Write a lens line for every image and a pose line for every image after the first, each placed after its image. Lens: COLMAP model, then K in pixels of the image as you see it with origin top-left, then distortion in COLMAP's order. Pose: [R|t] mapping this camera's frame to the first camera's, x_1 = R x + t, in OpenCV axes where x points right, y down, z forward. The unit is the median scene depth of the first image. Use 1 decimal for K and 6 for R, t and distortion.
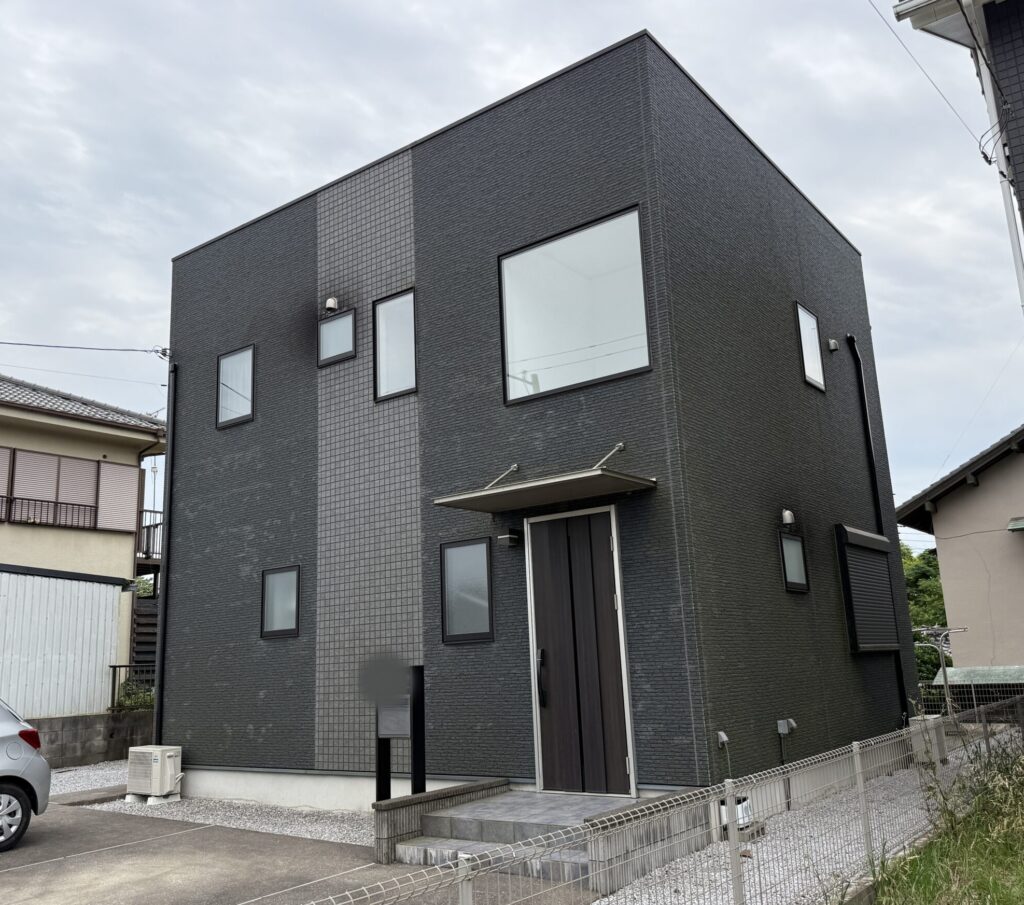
lens RADIAL K [[937.7, 0, 512.0], [0, 937.7, 452.5], [0, 0, 1]] dist [0.163681, -0.433962]
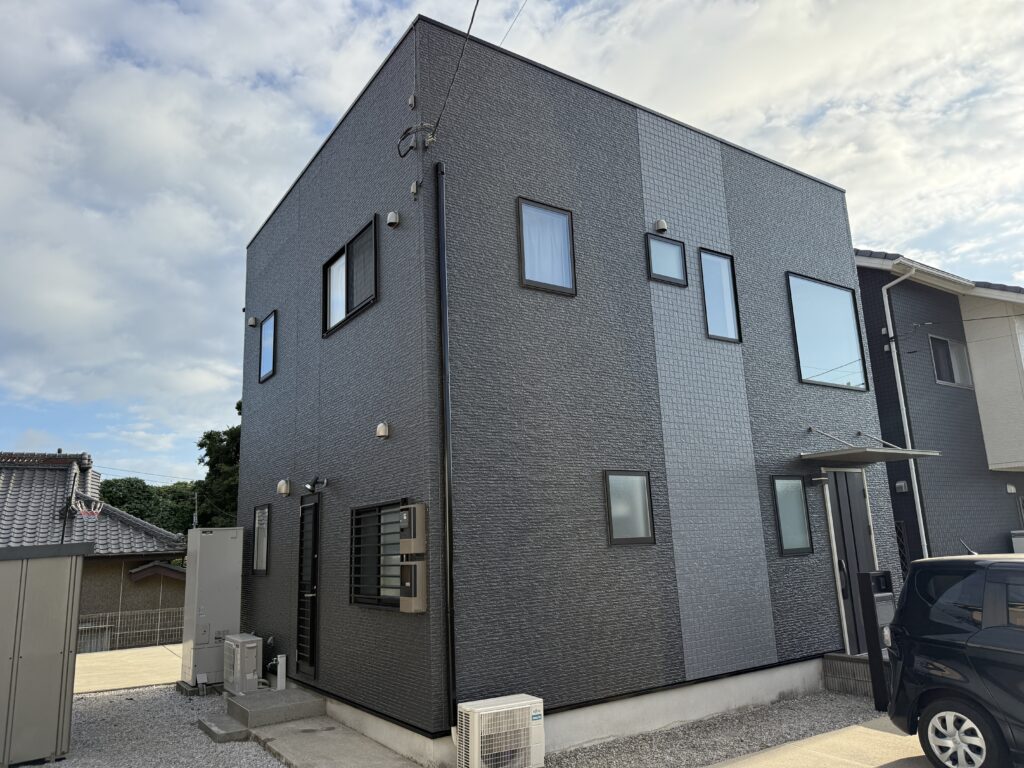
lens RADIAL K [[711.7, 0, 519.0], [0, 711.7, 394.1], [0, 0, 1]] dist [0.044464, -0.047768]
pose [[0.329427, 0.223264, 0.917405, -1.079561], [-0.177395, 0.968973, -0.172114, 0.217249], [-0.927367, -0.106044, 0.358811, 0.985575]]
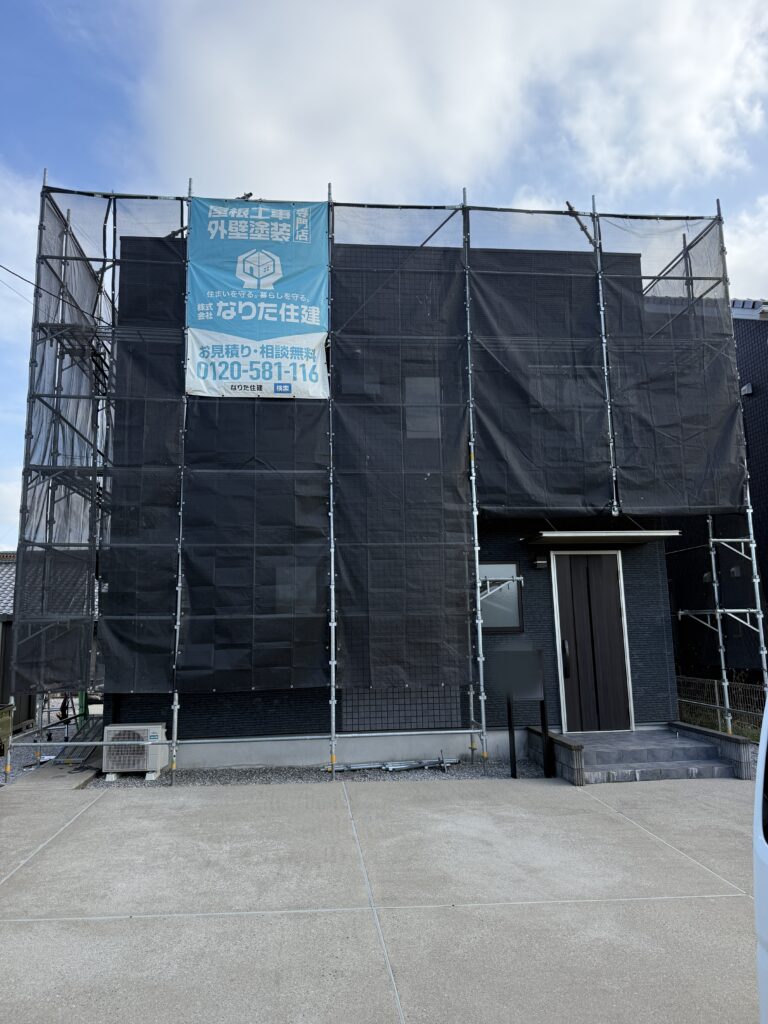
lens RADIAL K [[732.8, 0, 384.0], [0, 732.8, 512.0], [0, 0, 1]] dist [0.042134, -0.050481]
pose [[0.730511, 0.136324, 0.669155, -0.890371], [-0.160091, 0.986753, -0.026257, 0.077460], [-0.663871, -0.087944, 0.742659, 0.311442]]
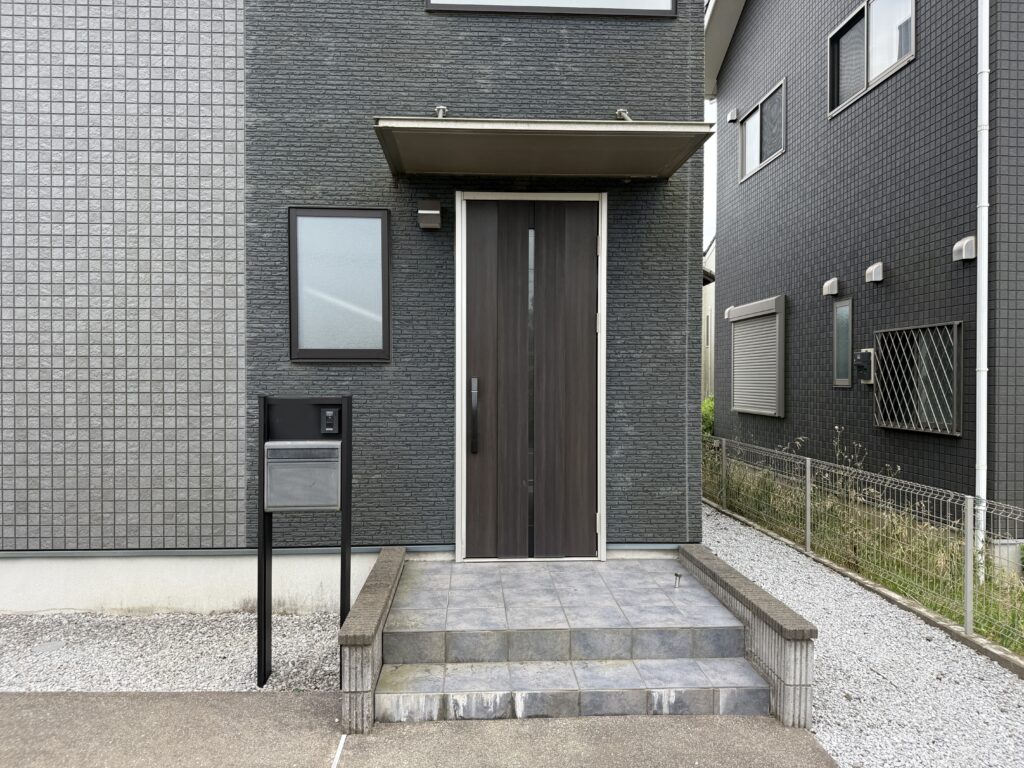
lens RADIAL K [[711.7, 0, 519.0], [0, 711.7, 394.1], [0, 0, 1]] dist [0.044464, -0.047768]
pose [[0.765970, 0.029824, 0.642184, -0.264727], [-0.172952, 0.971655, 0.161165, 0.115189], [-0.619175, -0.234515, 0.749416, 0.513695]]
